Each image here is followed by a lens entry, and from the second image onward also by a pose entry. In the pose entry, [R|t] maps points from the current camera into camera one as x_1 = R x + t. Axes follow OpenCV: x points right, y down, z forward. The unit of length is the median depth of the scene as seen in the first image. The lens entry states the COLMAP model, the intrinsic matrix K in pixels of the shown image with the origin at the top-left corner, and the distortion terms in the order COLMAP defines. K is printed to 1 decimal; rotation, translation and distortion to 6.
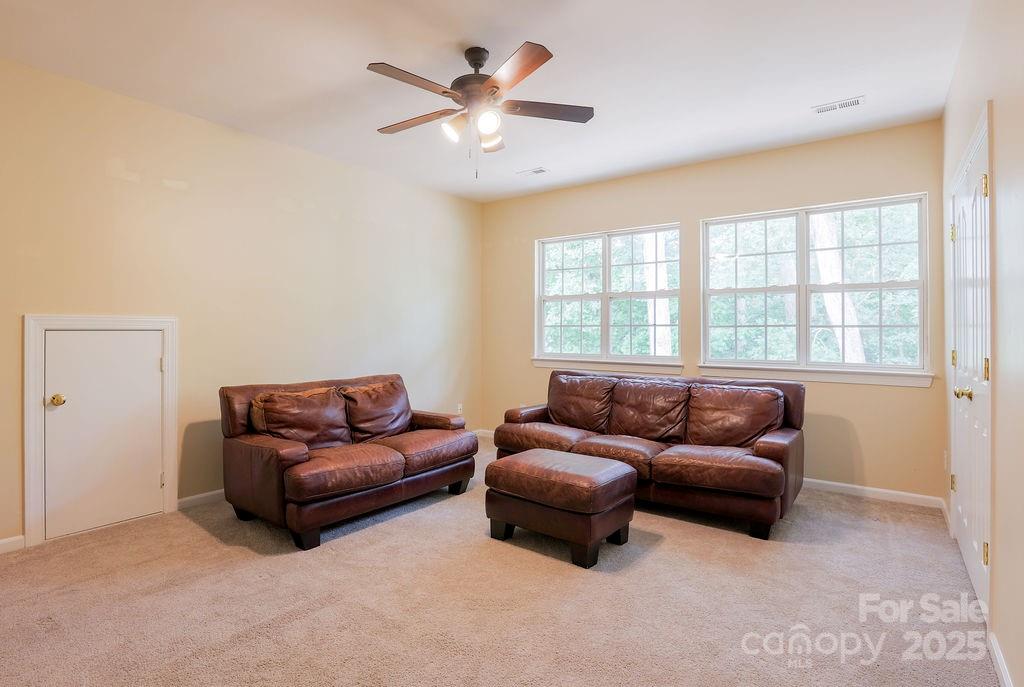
lens RADIAL K [[520.5, 0, 508.2], [0, 520.5, 333.5], [0, 0, 1]] dist [-0.000097, 0.000233]
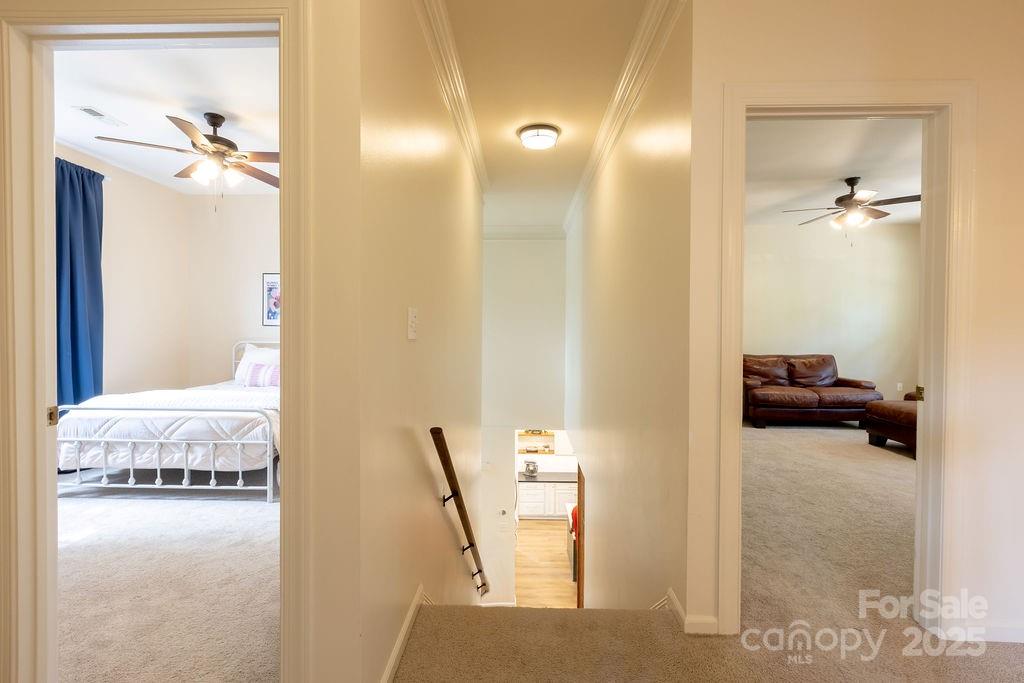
lens RADIAL K [[450.8, 0, 503.9], [0, 450.8, 336.7], [0, 0, 1]] dist [0.000263, 0.000669]
pose [[0.568668, 0.008032, -0.822528, 0.424341], [0.003741, 0.999917, 0.012350, 0.004342], [0.822559, -0.010100, 0.568591, -0.725328]]
